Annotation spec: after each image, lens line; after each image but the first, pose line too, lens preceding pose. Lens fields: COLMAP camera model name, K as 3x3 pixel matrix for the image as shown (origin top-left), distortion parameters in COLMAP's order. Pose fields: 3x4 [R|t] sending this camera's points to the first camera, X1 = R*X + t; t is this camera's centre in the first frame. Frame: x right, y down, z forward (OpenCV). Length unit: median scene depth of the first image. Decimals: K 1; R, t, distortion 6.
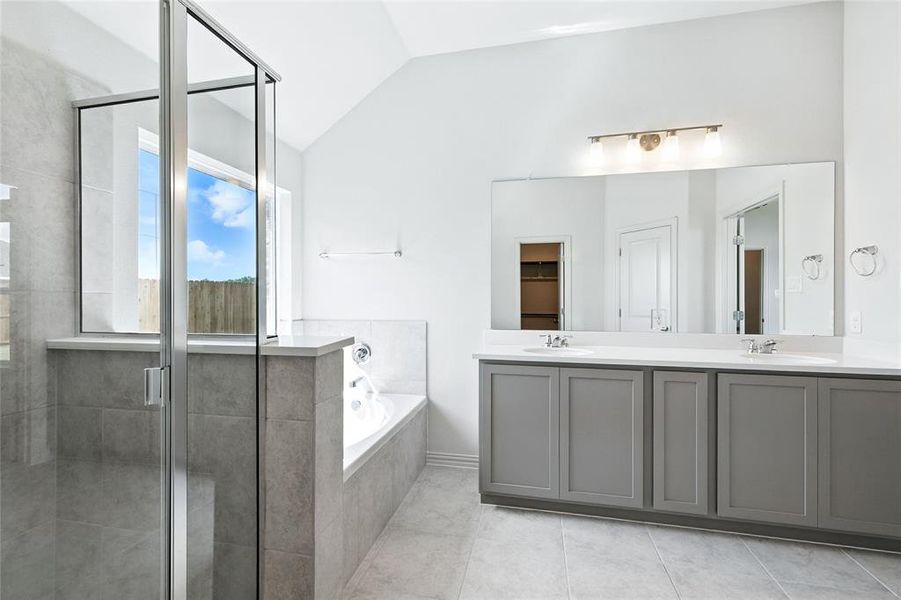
lens RADIAL K [[397.3, 0, 450.5], [0, 397.3, 300.0], [0, 0, 1]] dist [0.001159, 0.000284]
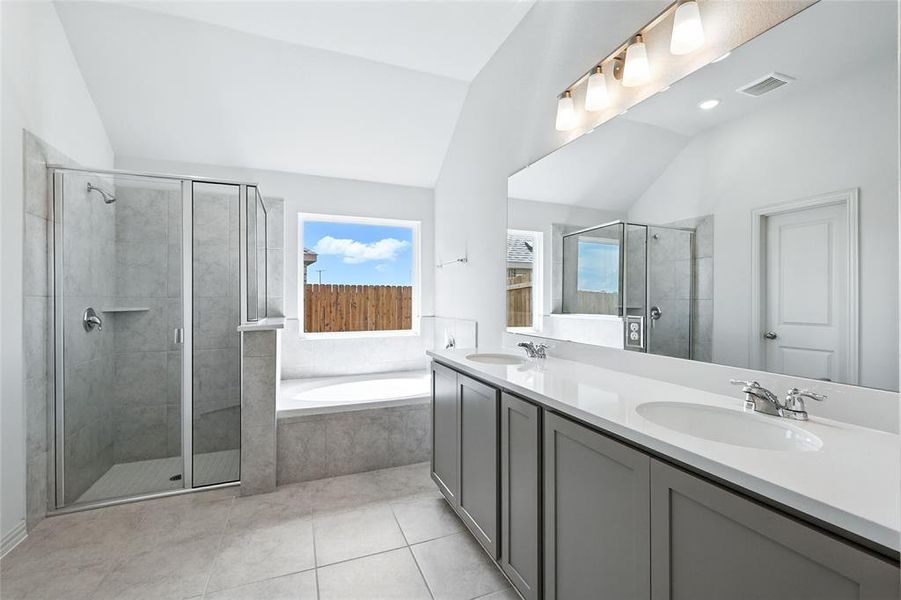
lens RADIAL K [[396.5, 0, 450.0], [0, 396.5, 300.8], [0, 0, 1]] dist [0.001671, 0.000140]
pose [[0.563387, 0.000346, -0.826193, 0.967257], [0.000278, 1.000000, 0.000609, -0.003798], [0.826193, -0.000573, 0.563386, 0.410314]]
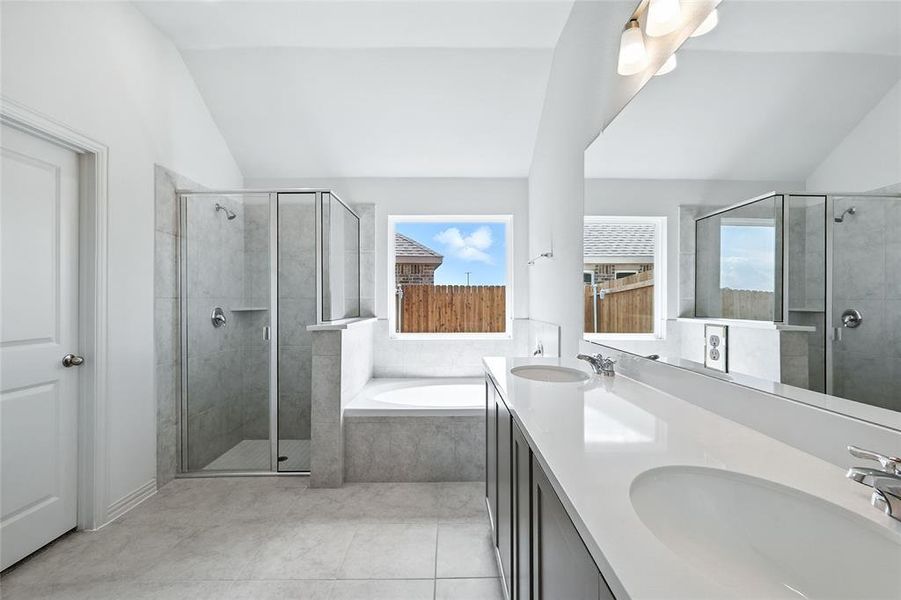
lens RADIAL K [[397.3, 0, 450.5], [0, 397.3, 300.0], [0, 0, 1]] dist [0.001159, 0.000284]
pose [[0.226443, -0.003563, -0.974018, 0.957272], [0.000629, 0.999994, -0.003512, -0.003814], [0.974024, 0.000182, 0.226444, 0.668704]]
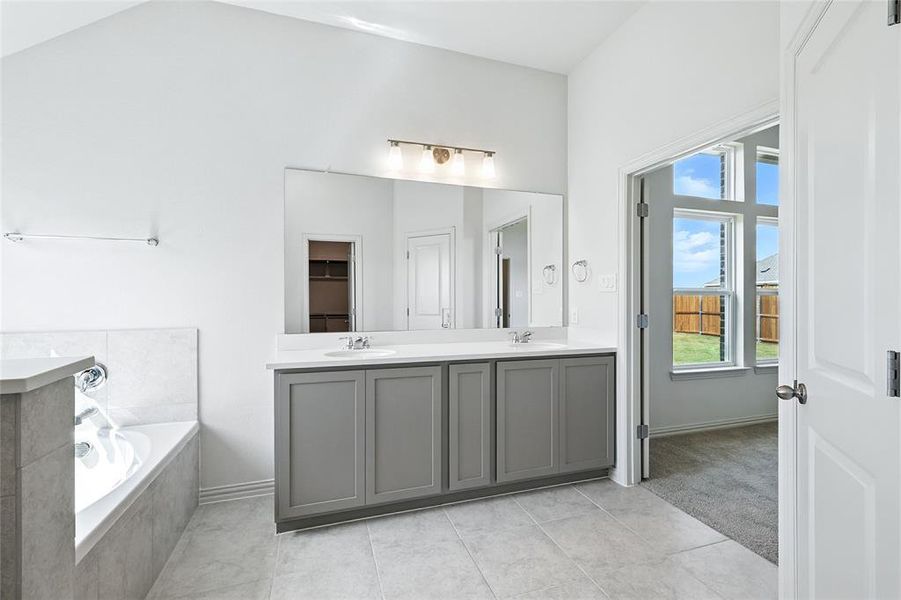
lens RADIAL K [[396.5, 0, 450.0], [0, 396.5, 300.8], [0, 0, 1]] dist [0.001671, 0.000140]
pose [[0.857075, -0.006757, 0.515147, -0.042190], [0.005470, 0.999977, 0.004016, -0.002471], [-0.515162, -0.000624, 0.857092, 0.053597]]
